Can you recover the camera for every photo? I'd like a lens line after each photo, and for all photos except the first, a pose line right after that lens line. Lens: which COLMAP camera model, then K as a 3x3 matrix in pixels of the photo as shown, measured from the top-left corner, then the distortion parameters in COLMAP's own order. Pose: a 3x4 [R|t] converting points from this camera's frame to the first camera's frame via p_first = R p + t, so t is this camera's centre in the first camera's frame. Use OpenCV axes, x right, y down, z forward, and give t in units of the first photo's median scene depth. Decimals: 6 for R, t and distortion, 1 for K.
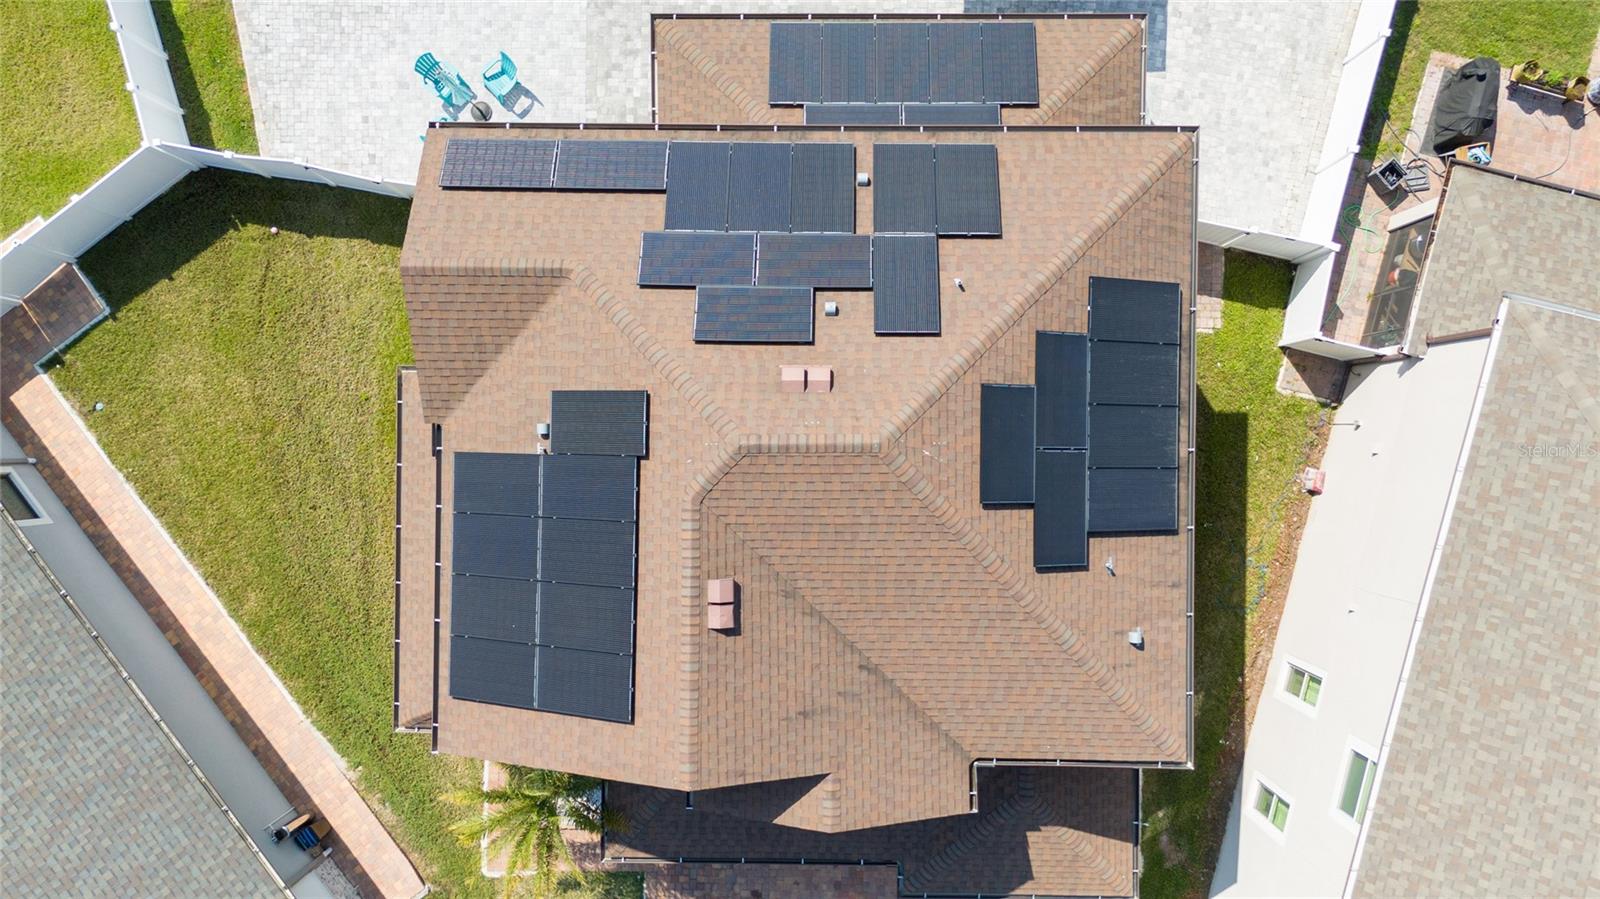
lens RADIAL K [[1193.0, 0, 806.1], [0, 1193.0, 461.4], [0, 0, 1]] dist [0.066432, -0.060230]
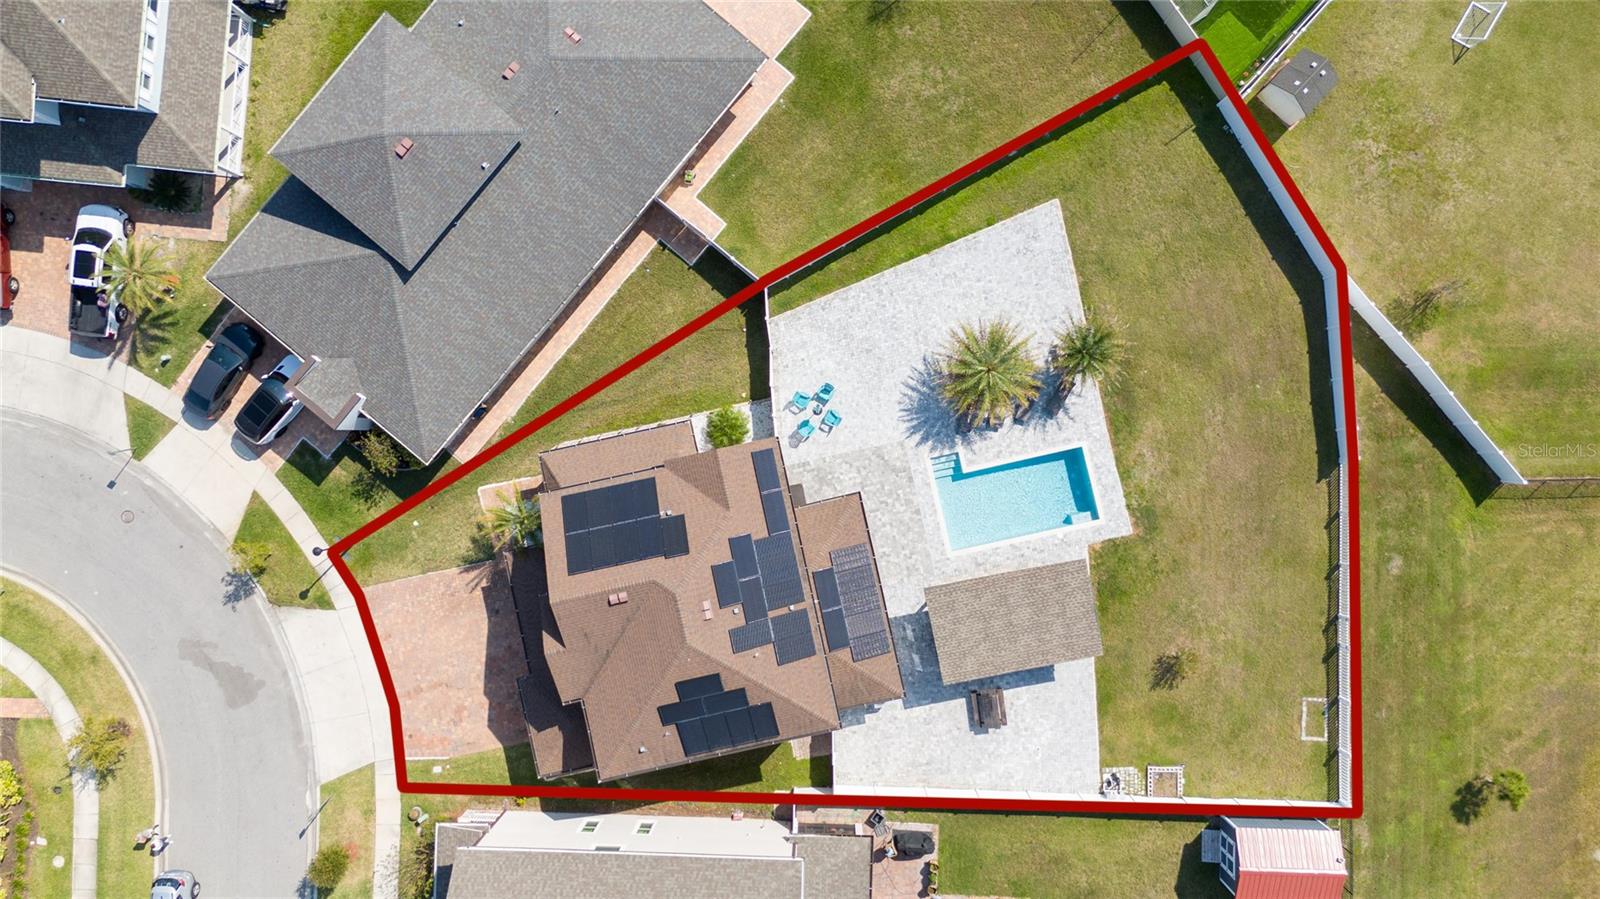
lens RADIAL K [[1193.0, 0, 800.8], [0, 1193.0, 460.1], [0, 0, 1]] dist [0.066432, -0.060230]
pose [[0.221876, 0.974810, 0.022750, -0.271061], [-0.975060, 0.221684, 0.010678, -0.300163], [0.005366, -0.024552, 0.999684, -1.338035]]
